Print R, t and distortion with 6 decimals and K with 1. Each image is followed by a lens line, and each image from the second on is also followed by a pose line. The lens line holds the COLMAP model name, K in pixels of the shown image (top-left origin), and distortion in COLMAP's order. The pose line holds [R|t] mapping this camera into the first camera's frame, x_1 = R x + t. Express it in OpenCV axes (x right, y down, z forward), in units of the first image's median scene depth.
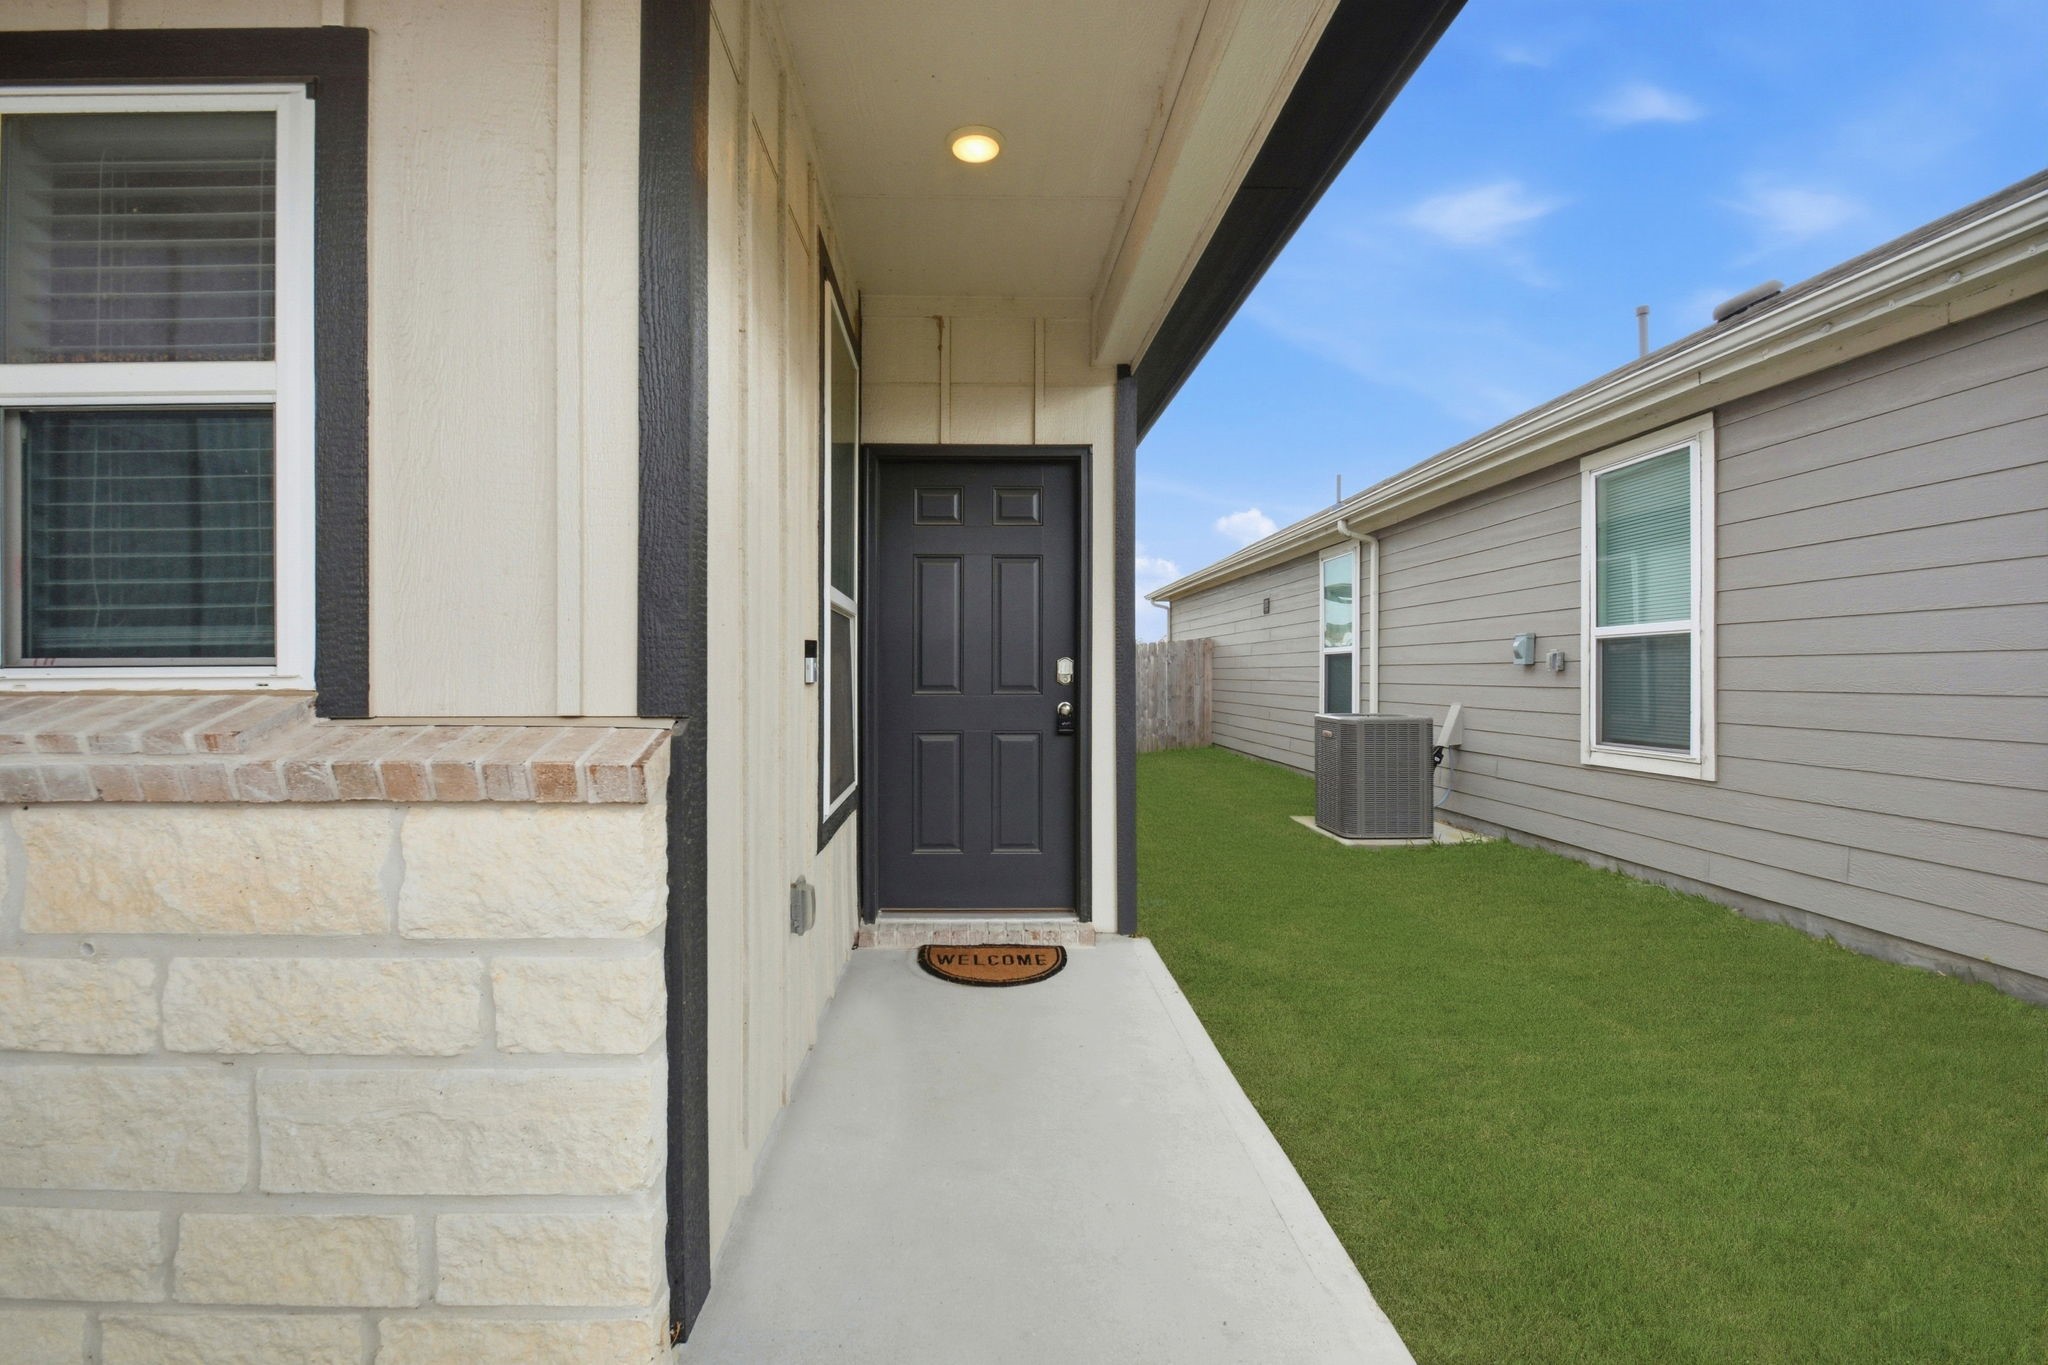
lens RADIAL K [[917.5, 0, 978.3], [0, 917.5, 671.9], [0, 0, 1]] dist [0.015686, -0.019086]
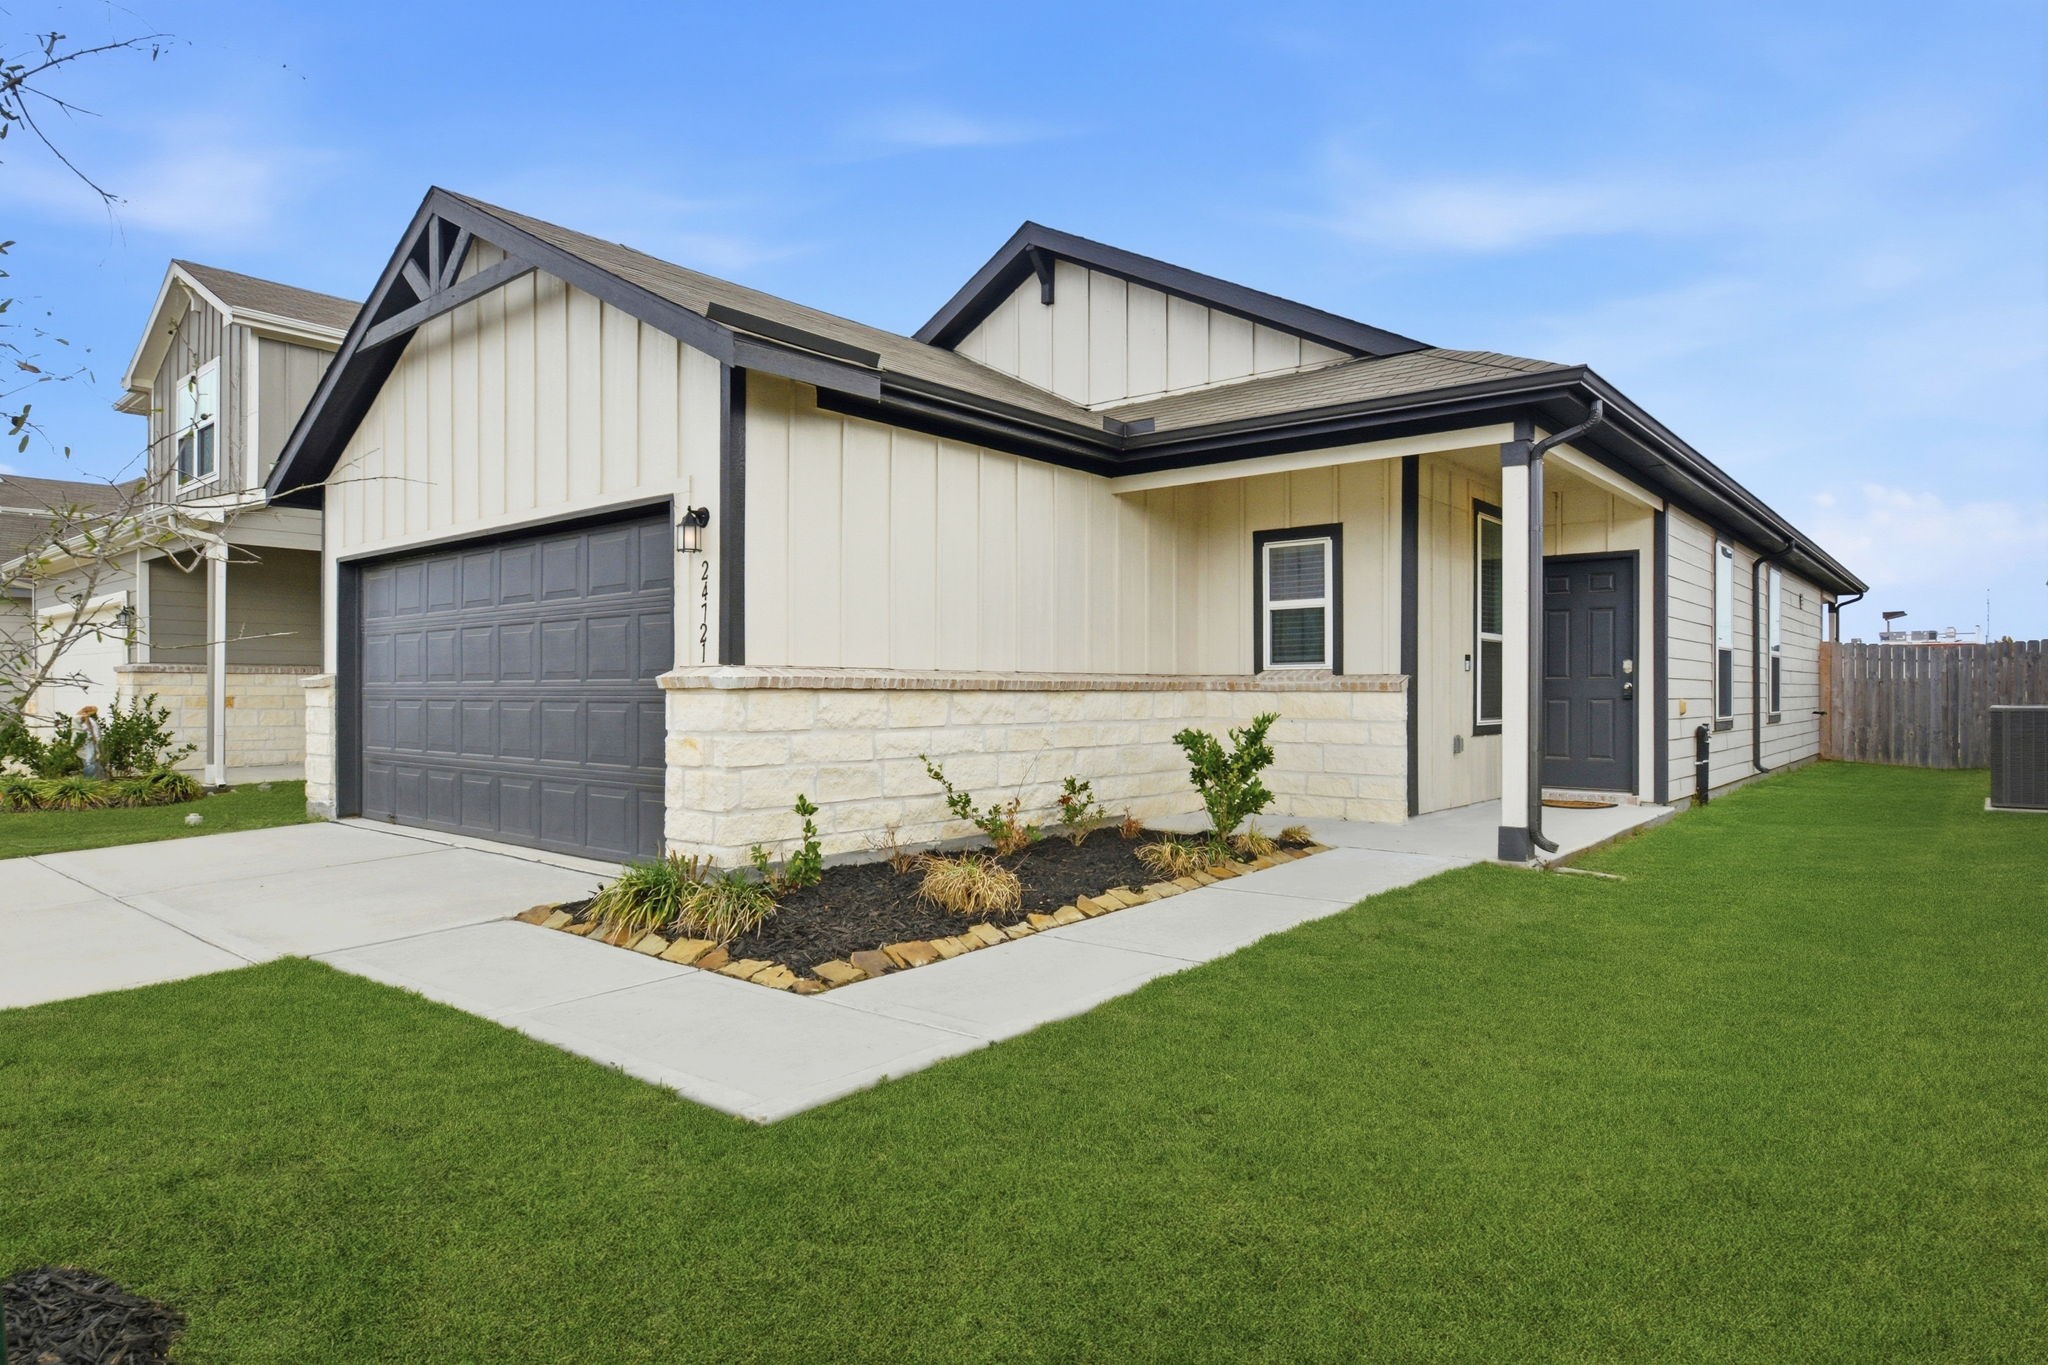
lens RADIAL K [[1203.4, 0, 978.0], [0, 1203.4, 685.9], [0, 0, 1]] dist [-0.024498, 0.000537]
pose [[0.745640, 0.000943, -0.666348, 1.966246], [-0.001302, 0.999999, -0.000042, 0.108327], [0.666347, 0.000899, 0.745641, -4.679104]]
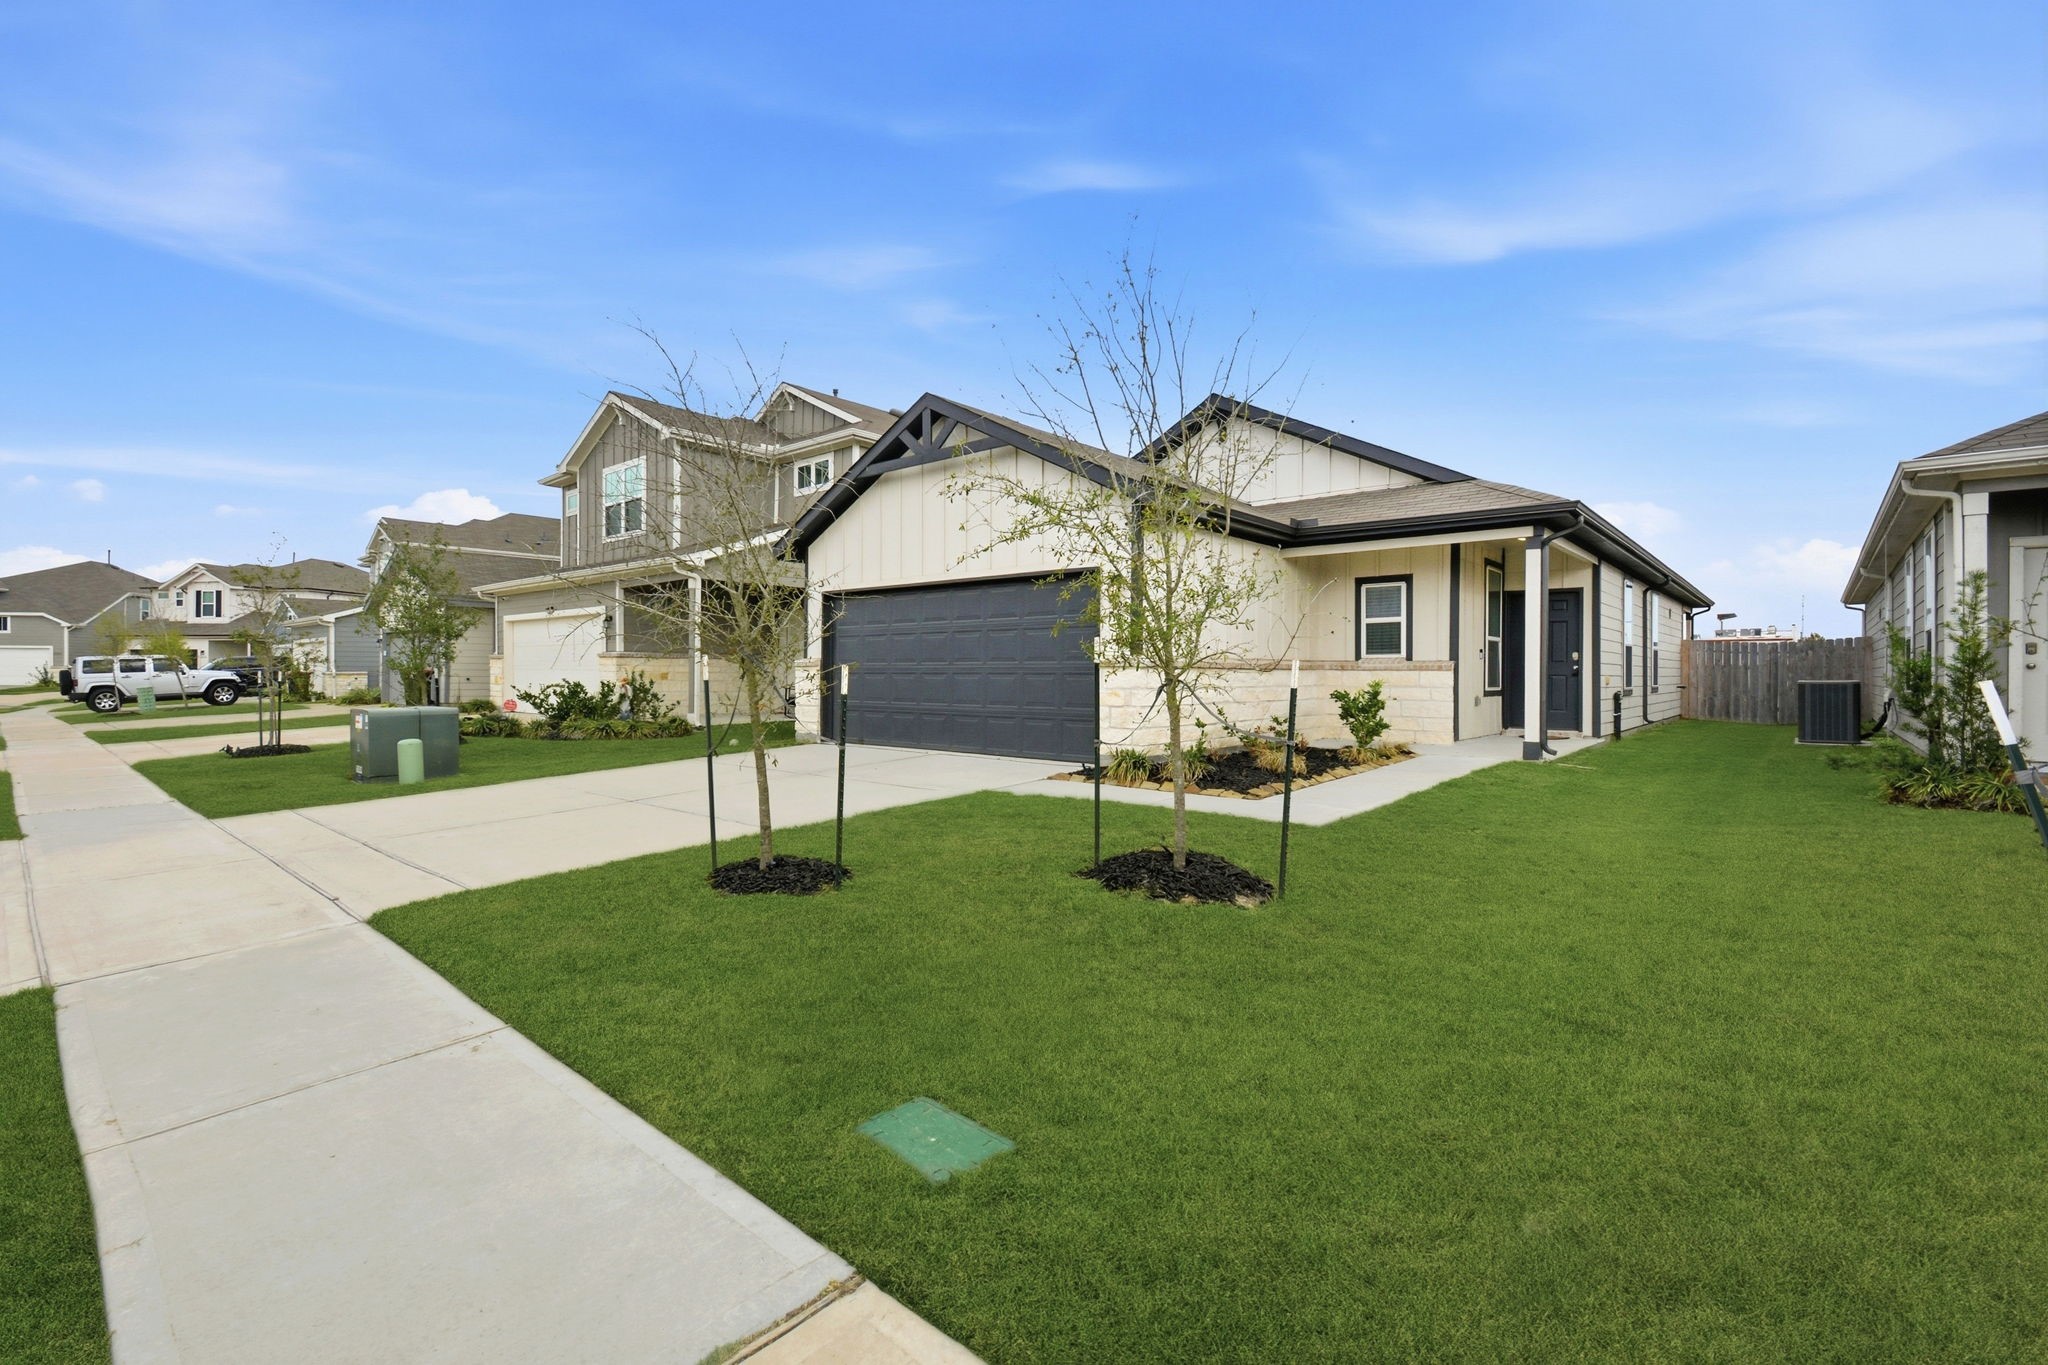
lens RADIAL K [[917.5, 0, 978.3], [0, 917.5, 671.9], [0, 0, 1]] dist [0.015686, -0.019086]
pose [[0.729324, 0.005219, -0.684149, 2.064218], [-0.004399, 0.999986, 0.002939, 0.140908], [0.684154, 0.000865, 0.729337, -7.461684]]
